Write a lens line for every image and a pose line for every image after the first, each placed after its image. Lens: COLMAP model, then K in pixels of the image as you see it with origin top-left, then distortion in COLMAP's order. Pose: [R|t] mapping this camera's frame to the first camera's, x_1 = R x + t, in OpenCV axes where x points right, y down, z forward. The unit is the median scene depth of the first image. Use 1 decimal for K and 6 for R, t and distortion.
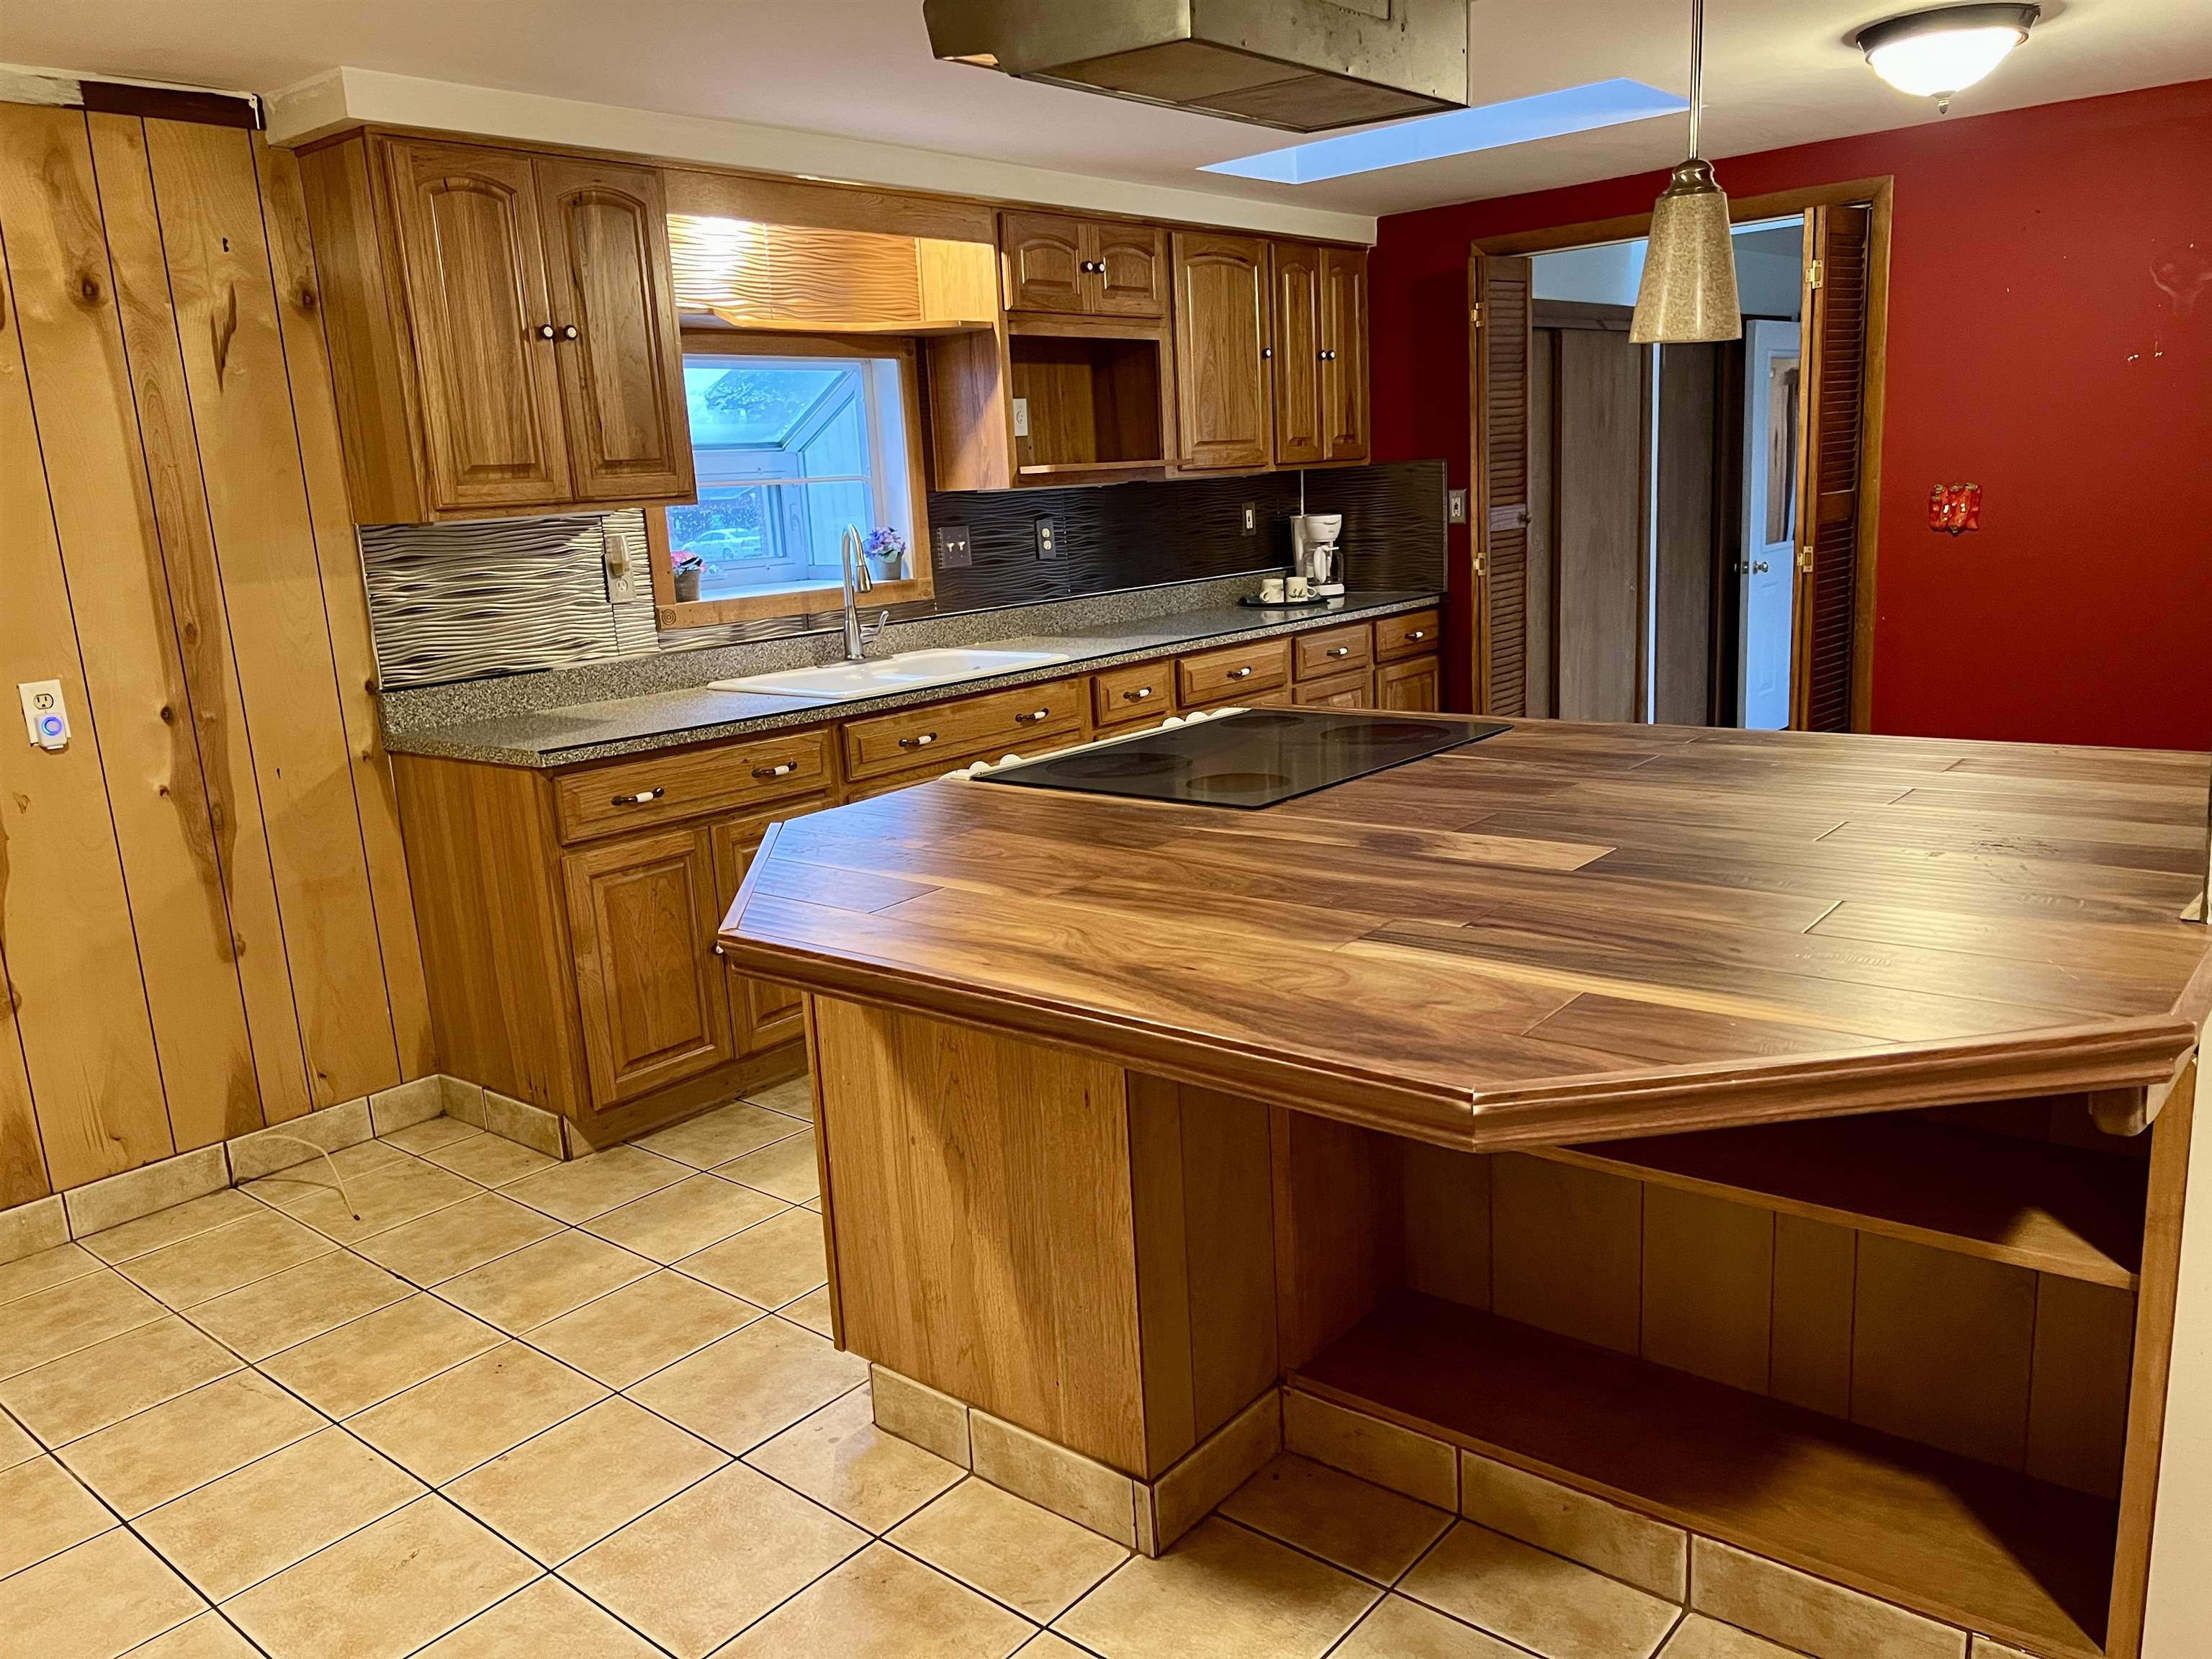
lens RADIAL K [[1640.7, 0, 1106.0], [0, 1640.7, 829.5], [0, 0, 1]] dist [0.000583, -0.002023]
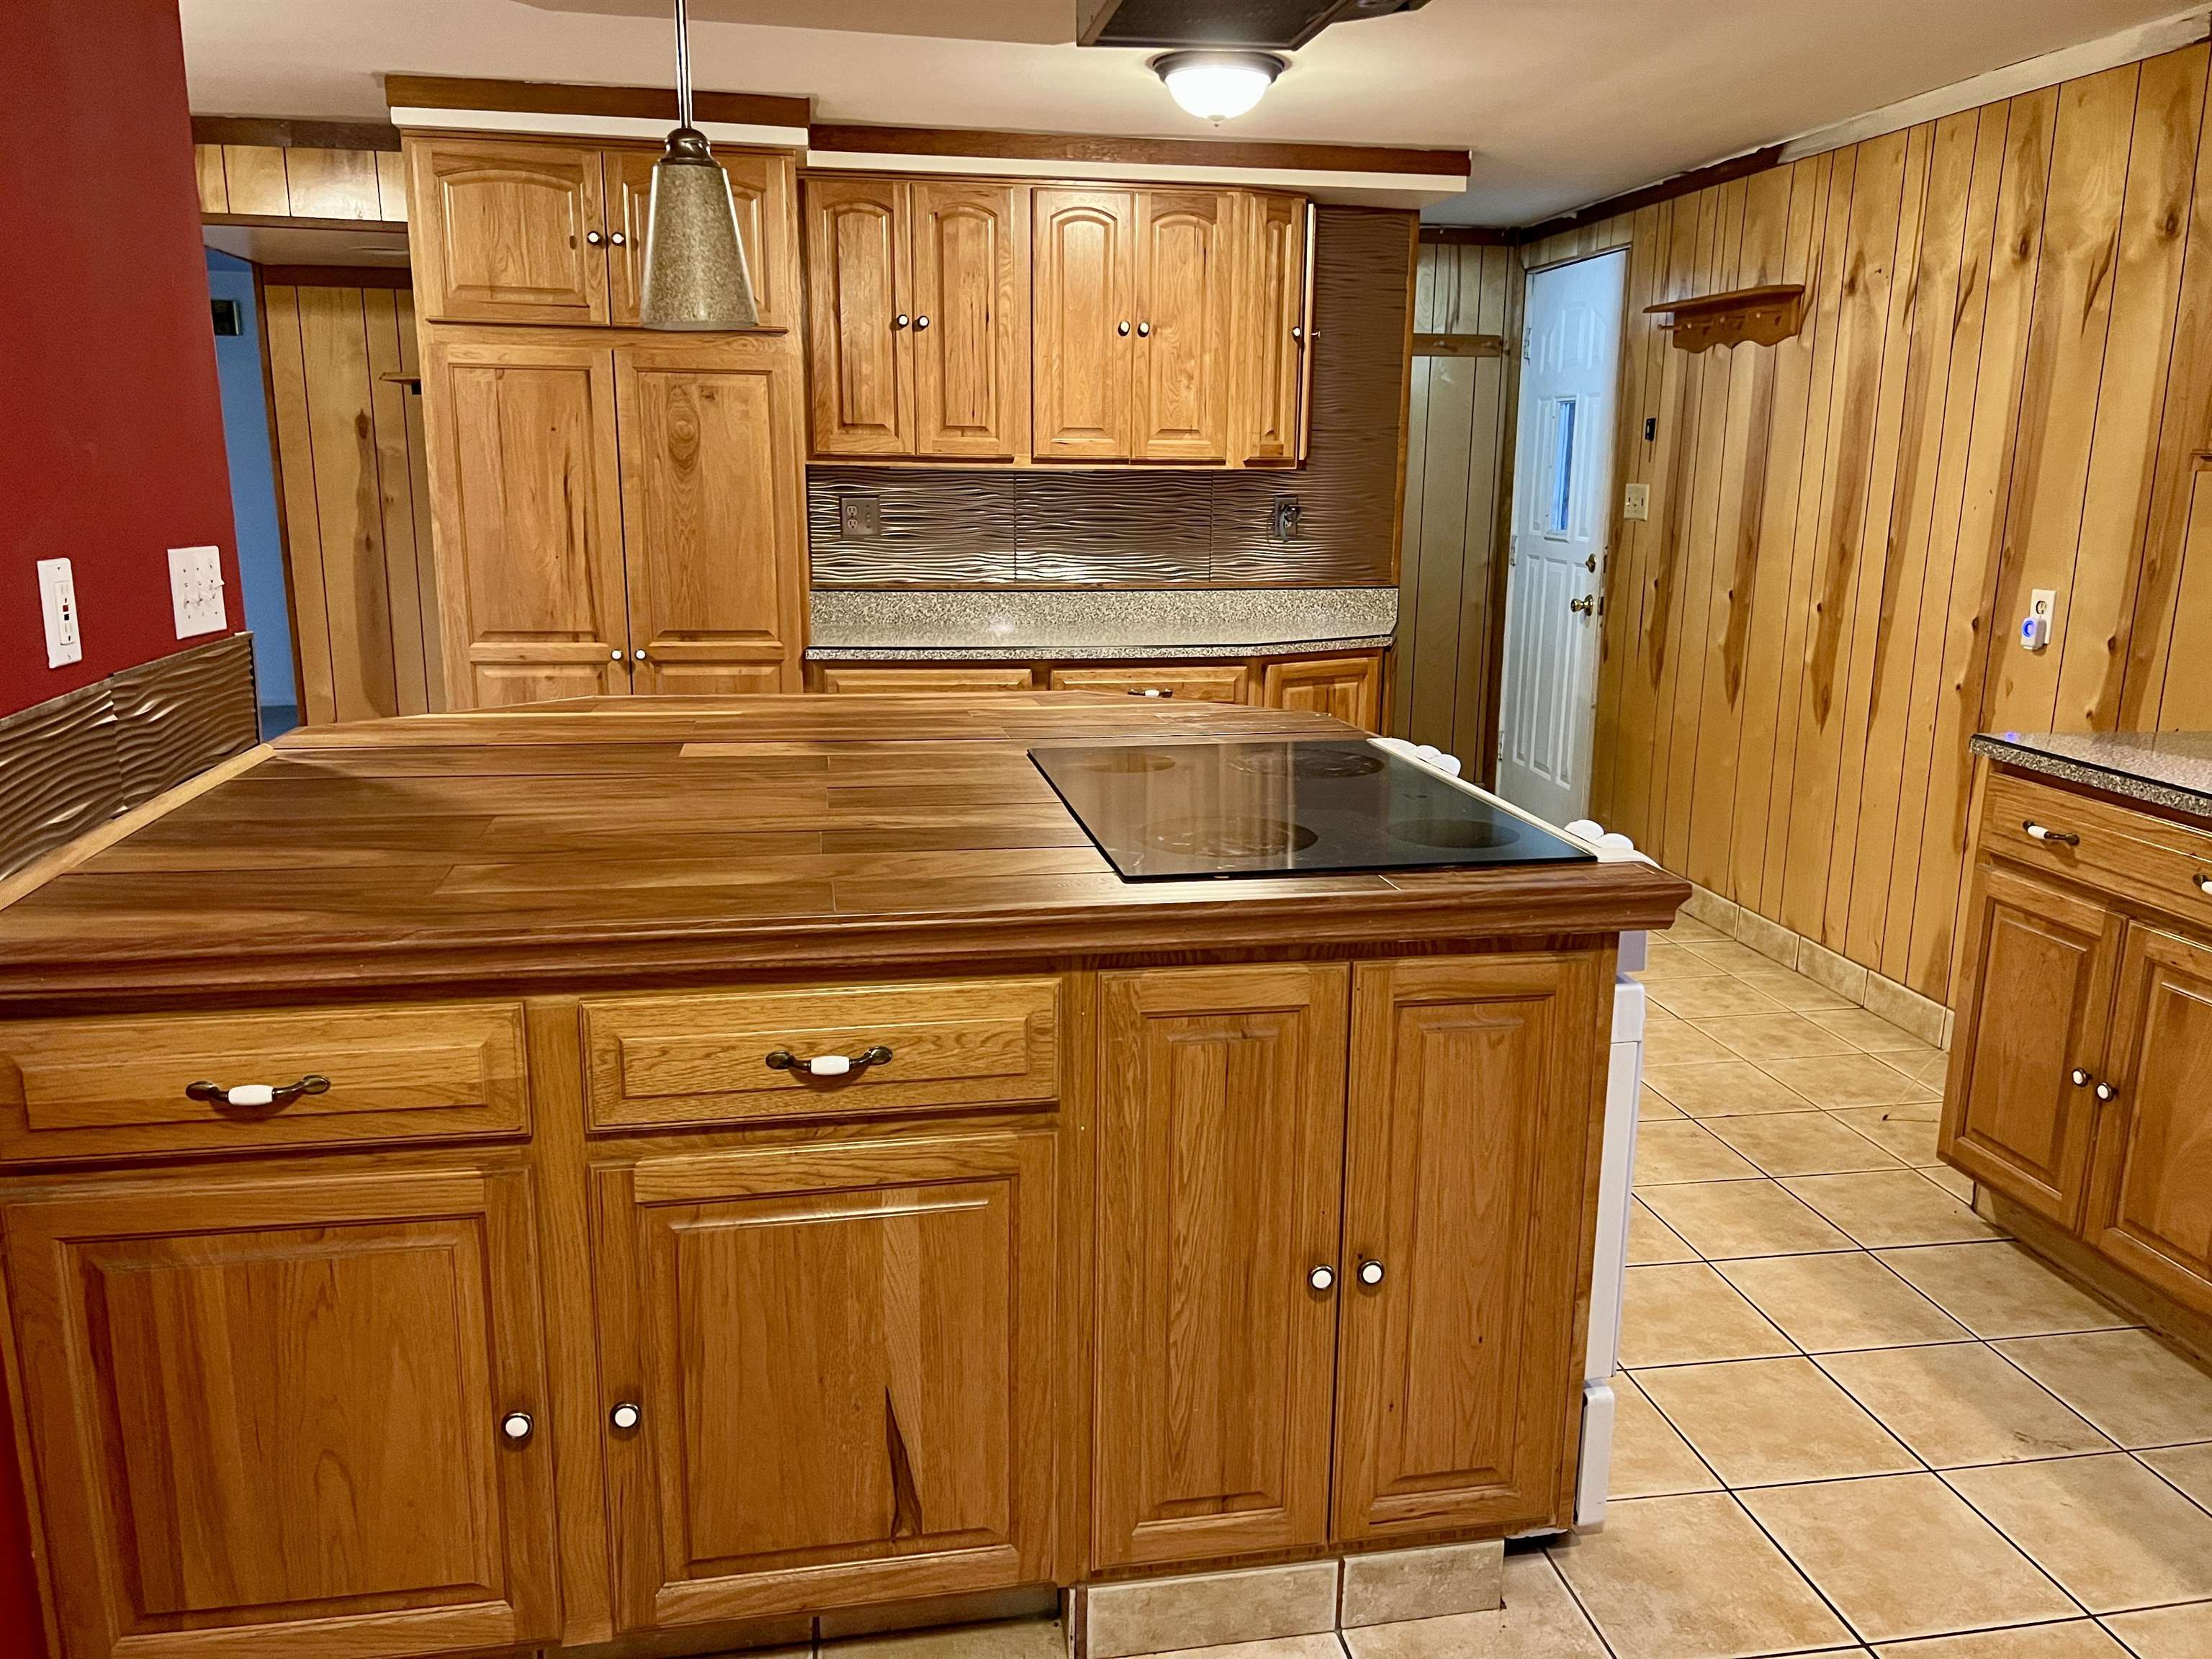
lens RADIAL K [[1640.7, 0, 1106.0], [0, 1640.7, 829.5], [0, 0, 1]] dist [0.000583, -0.002023]
pose [[-0.638973, 0.213169, -0.739102, 0.626762], [-0.144014, 0.910695, 0.387163, -0.278825], [0.755628, 0.353828, -0.551210, 1.167258]]
